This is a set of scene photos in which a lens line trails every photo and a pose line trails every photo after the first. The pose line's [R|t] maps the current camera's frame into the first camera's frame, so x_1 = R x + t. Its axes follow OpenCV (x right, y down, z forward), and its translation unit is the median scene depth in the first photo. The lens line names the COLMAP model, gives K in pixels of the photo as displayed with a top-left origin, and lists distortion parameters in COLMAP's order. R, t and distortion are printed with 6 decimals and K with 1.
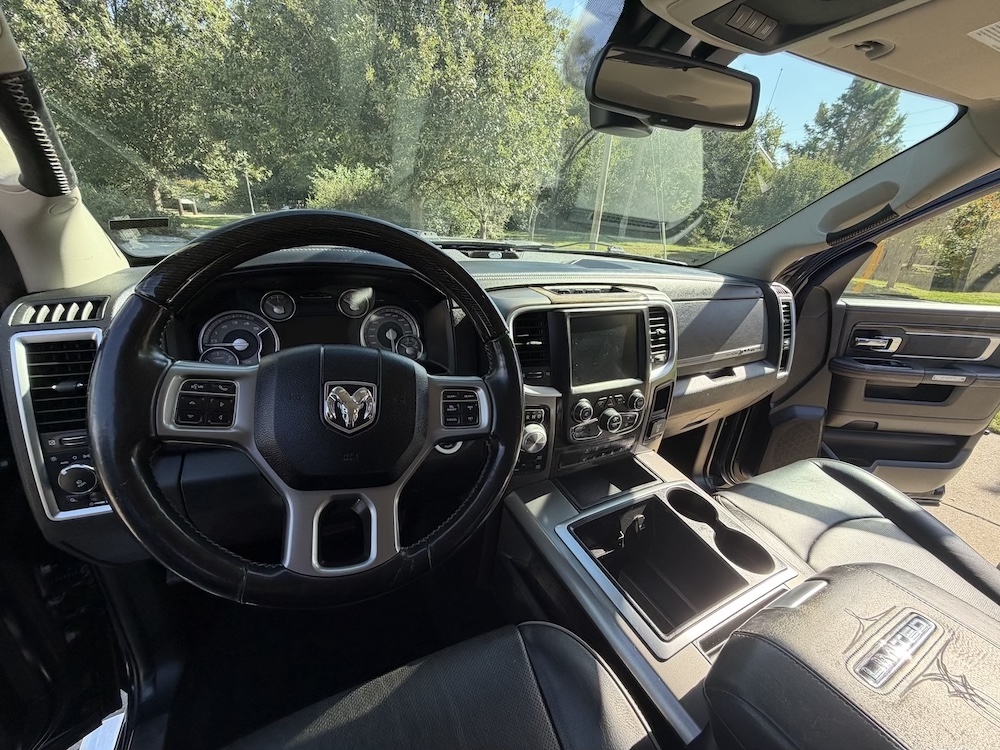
lens RADIAL K [[400.9, 0, 500.0], [0, 400.9, 375.0], [0, 0, 1]] dist [-0.002253, -0.000479]
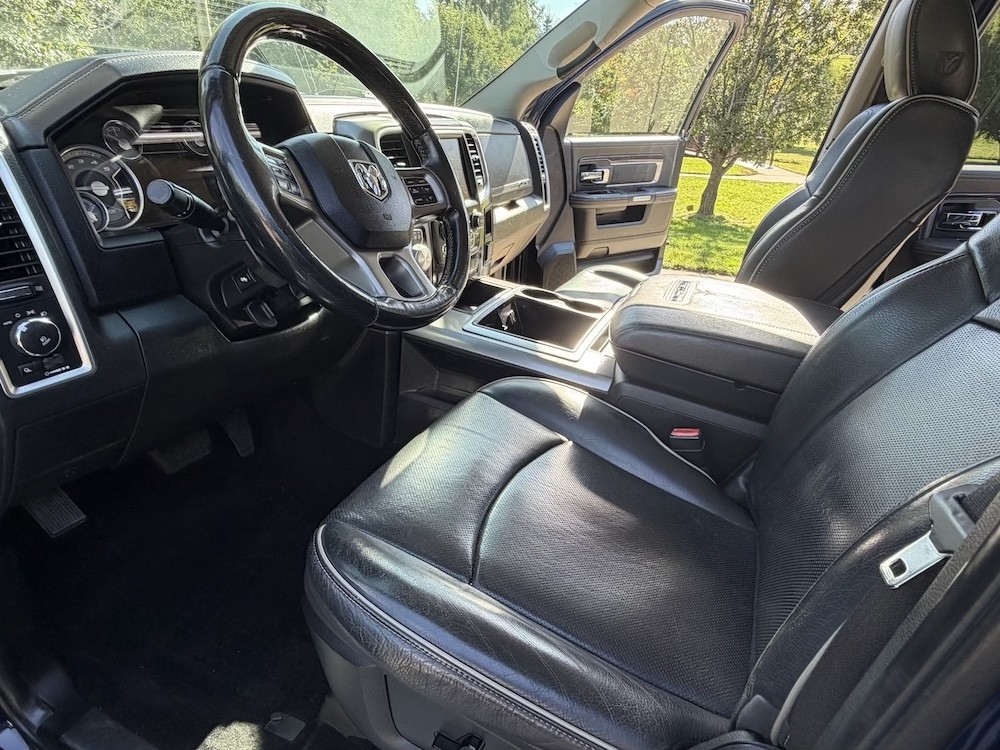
lens RADIAL K [[549.4, 0, 500.0], [0, 549.4, 375.0], [0, 0, 1]] dist [0.001534, -0.000217]
pose [[0.787157, -0.299606, 0.539092, -0.374300], [0.239865, 0.953983, 0.179945, 0.143766], [-0.568197, -0.012336, 0.822800, -0.196663]]
